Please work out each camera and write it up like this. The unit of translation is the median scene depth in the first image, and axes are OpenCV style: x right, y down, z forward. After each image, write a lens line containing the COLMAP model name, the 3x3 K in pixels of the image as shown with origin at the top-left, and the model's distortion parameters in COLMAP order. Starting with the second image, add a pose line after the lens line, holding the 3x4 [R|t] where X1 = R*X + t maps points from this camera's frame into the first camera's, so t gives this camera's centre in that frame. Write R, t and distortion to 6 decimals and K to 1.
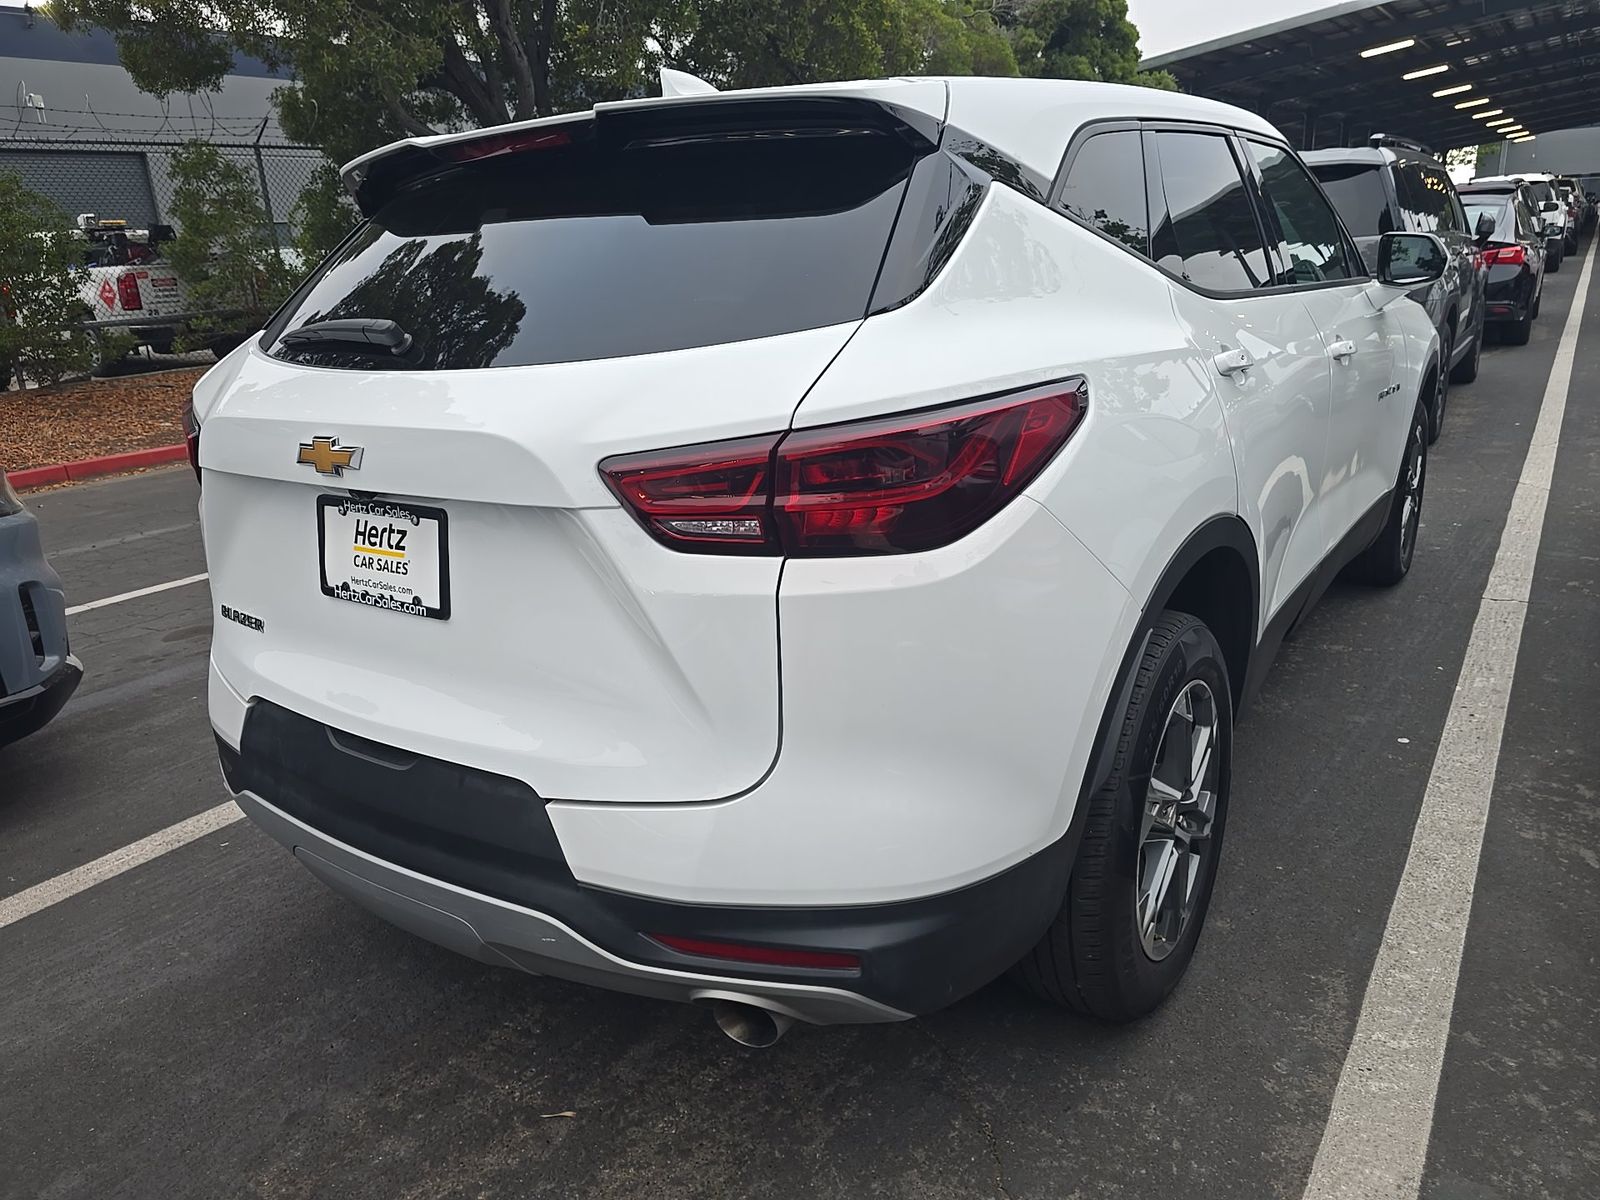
lens RADIAL K [[1074.6, 0, 800.0], [0, 1074.6, 600.0], [0, 0, 1]] dist [0.054779, -0.048933]
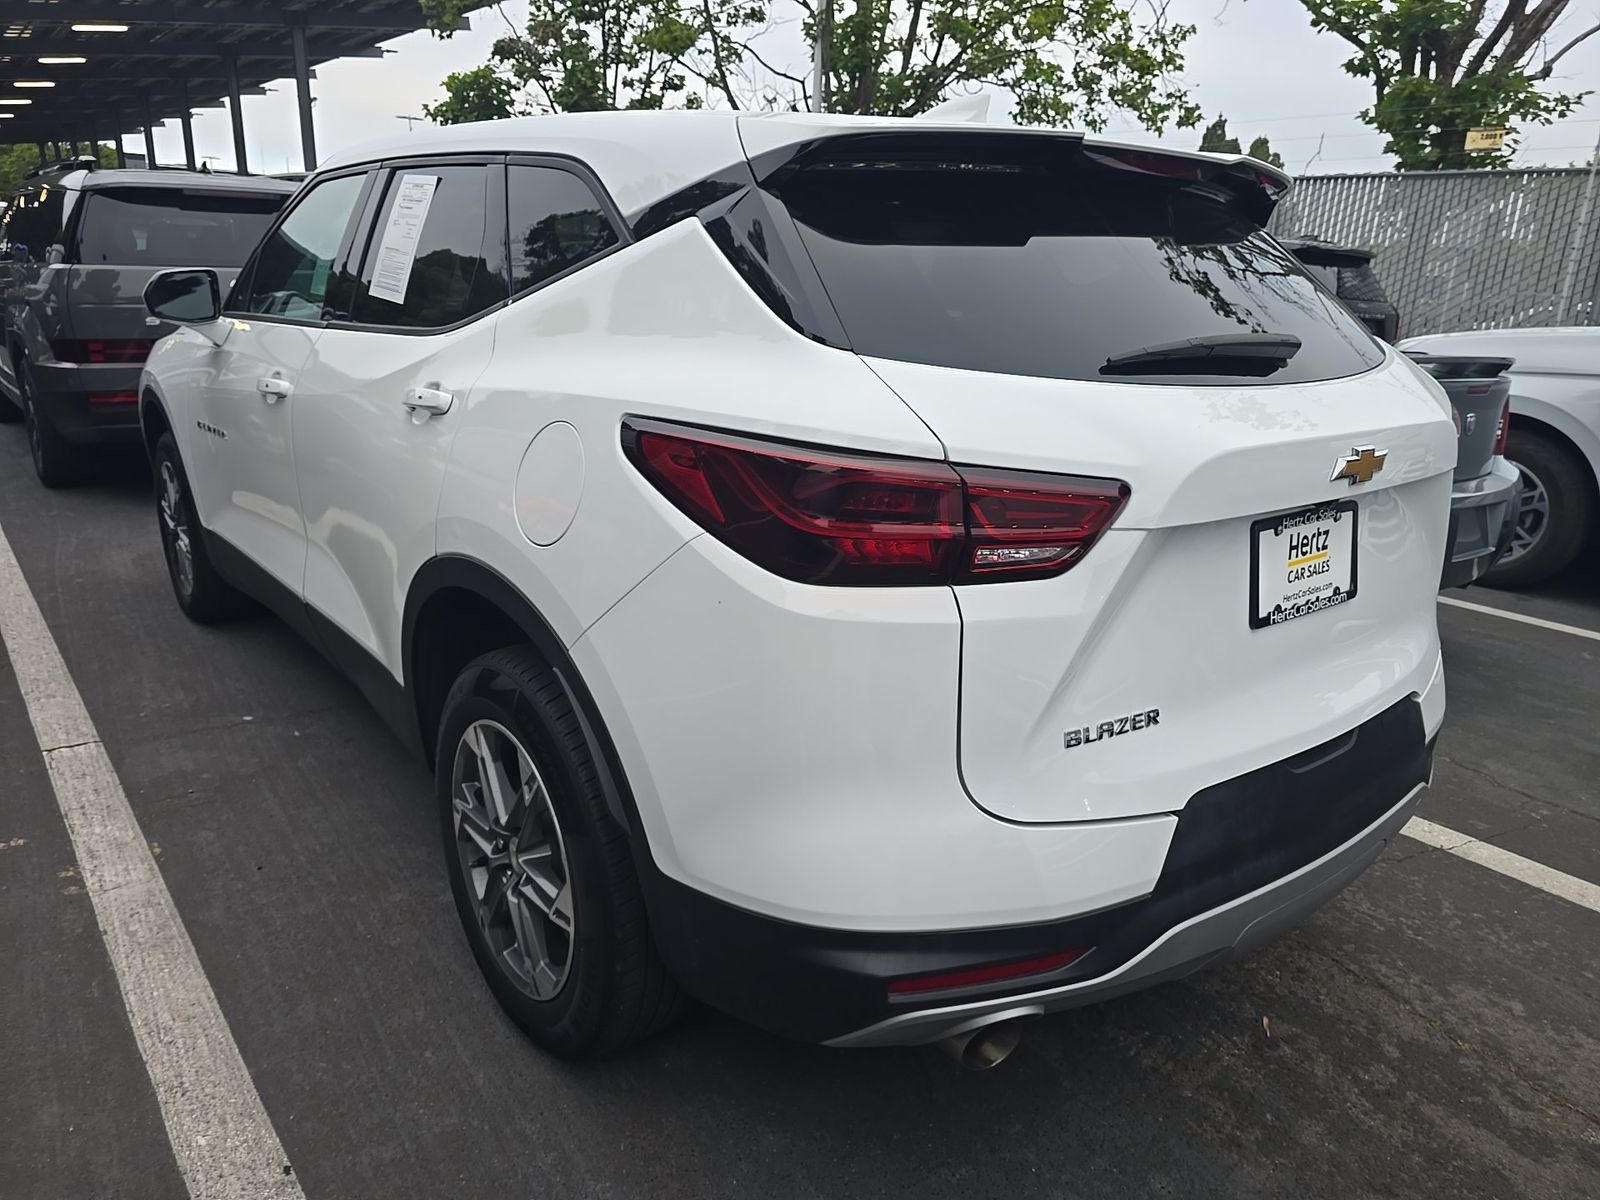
lens RADIAL K [[1074.6, 0, 800.0], [0, 1074.6, 600.0], [0, 0, 1]] dist [0.054779, -0.048933]
pose [[0.279628, -0.215045, 0.935716, -1.497529], [0.241301, 0.959052, 0.148298, -0.276659], [-0.929291, 0.184321, 0.320068, 1.127314]]
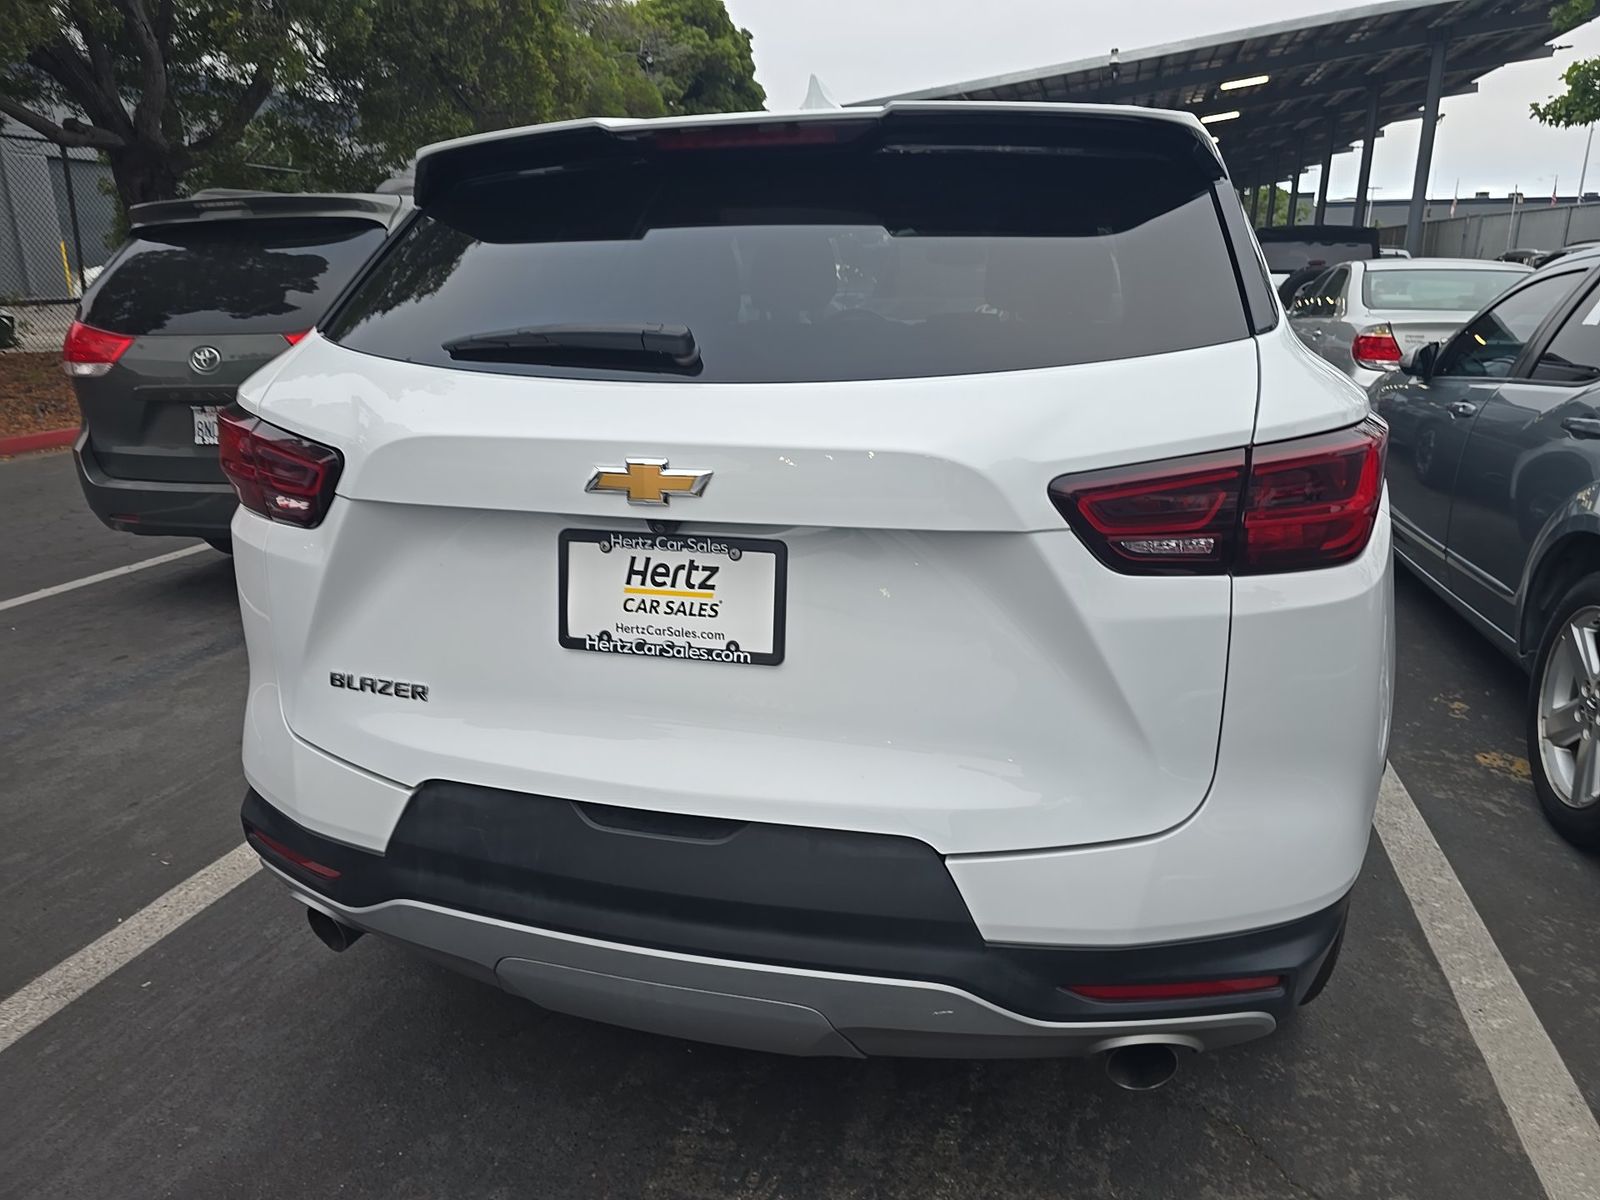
lens RADIAL K [[1074.6, 0, 800.0], [0, 1074.6, 600.0], [0, 0, 1]] dist [0.054779, -0.048933]
pose [[0.941844, -0.044974, 0.333028, -0.576380], [0.055539, 0.998208, -0.022266, -0.014098], [-0.331430, 0.039467, 0.942654, 0.160595]]
